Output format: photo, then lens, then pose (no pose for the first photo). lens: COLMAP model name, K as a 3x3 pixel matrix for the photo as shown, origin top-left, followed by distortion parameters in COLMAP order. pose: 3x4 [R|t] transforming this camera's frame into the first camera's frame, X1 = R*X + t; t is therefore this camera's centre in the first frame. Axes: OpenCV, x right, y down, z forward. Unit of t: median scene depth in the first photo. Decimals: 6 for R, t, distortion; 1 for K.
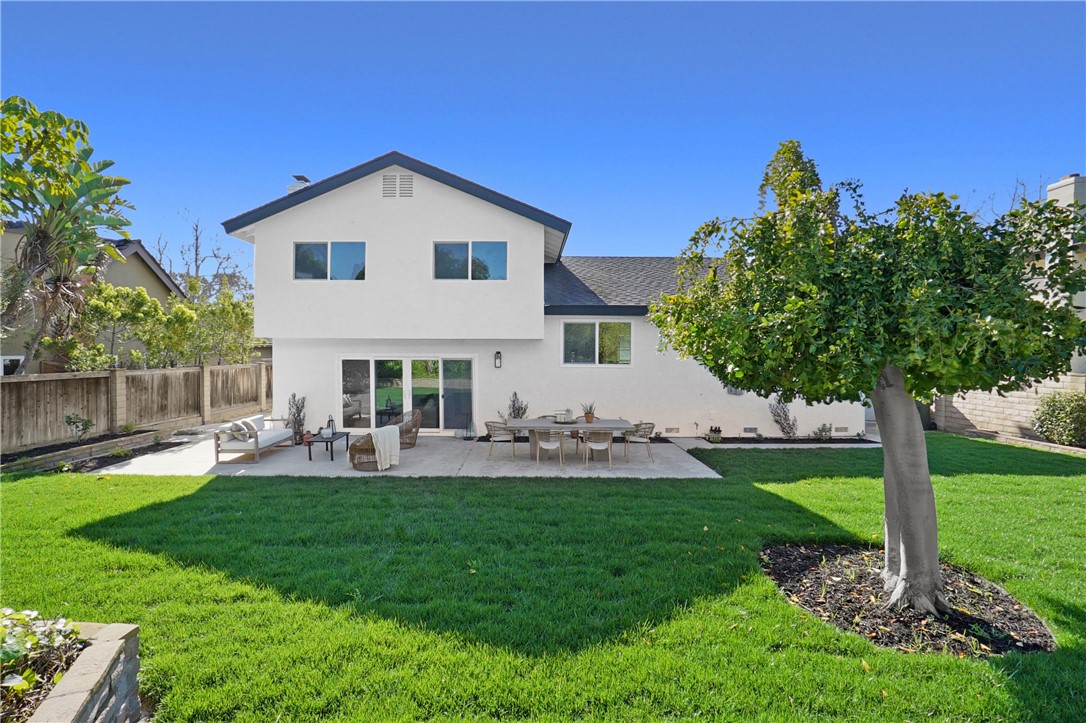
lens RADIAL K [[497.2, 0, 543.0], [0, 497.2, 361.5], [0, 0, 1]] dist [-0.042813, 0.000244]
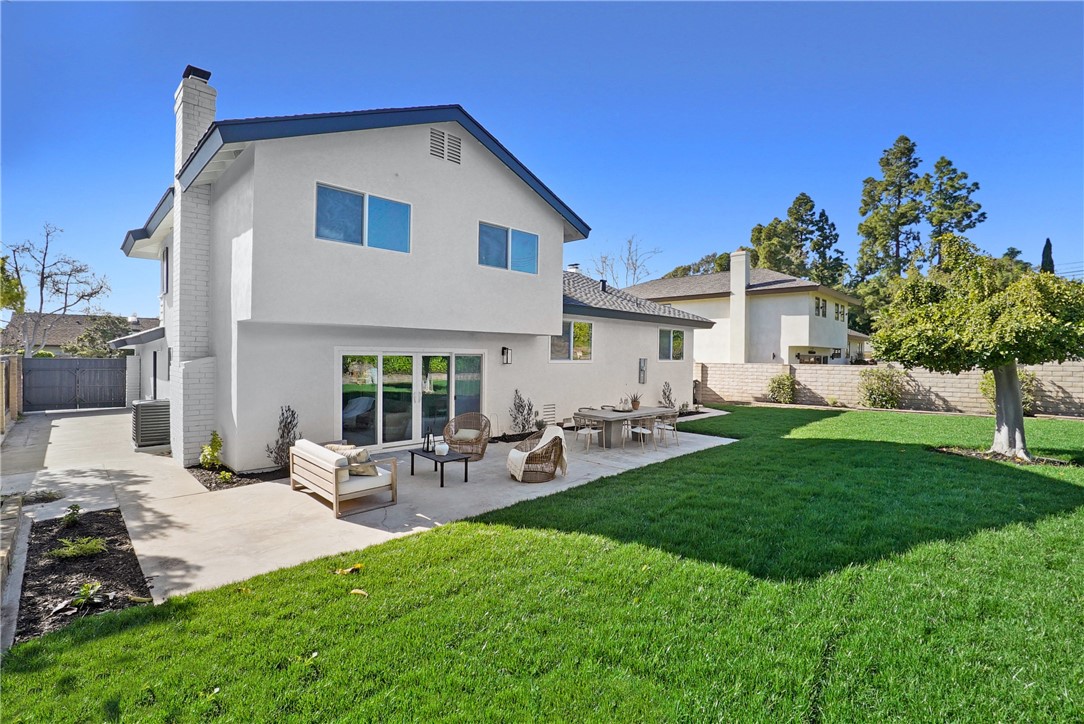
lens RADIAL K [[492.3, 0, 542.0], [0, 492.3, 362.0], [0, 0, 1]] dist [-0.057117, 0.000023]
pose [[0.723688, -0.006879, 0.690093, -0.739233], [0.003496, 0.999974, 0.006302, 0.003174], [-0.690119, -0.002148, 0.723693, 0.292004]]
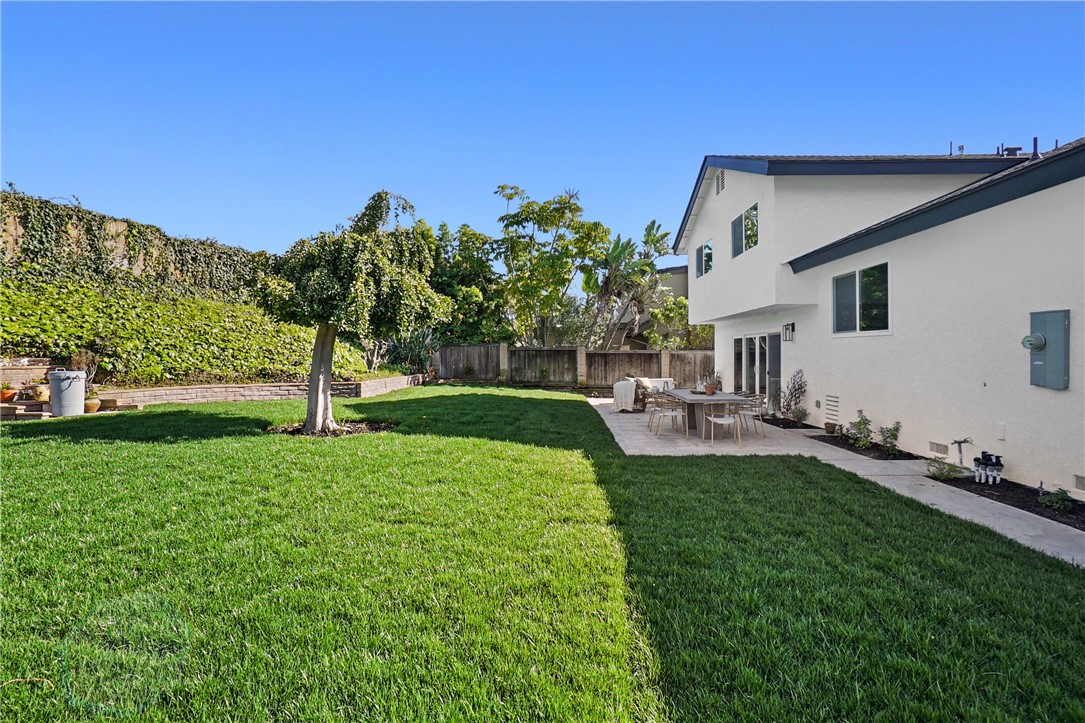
lens RADIAL K [[532.0, 0, 542.5], [0, 532.0, 361.5], [0, 0, 1]] dist [-0.037377, 0.000391]
pose [[-0.054513, 0.005250, -0.998499, 0.925551], [-0.022361, 0.999729, 0.006477, 0.054695], [0.998263, 0.022681, -0.054381, 0.673312]]
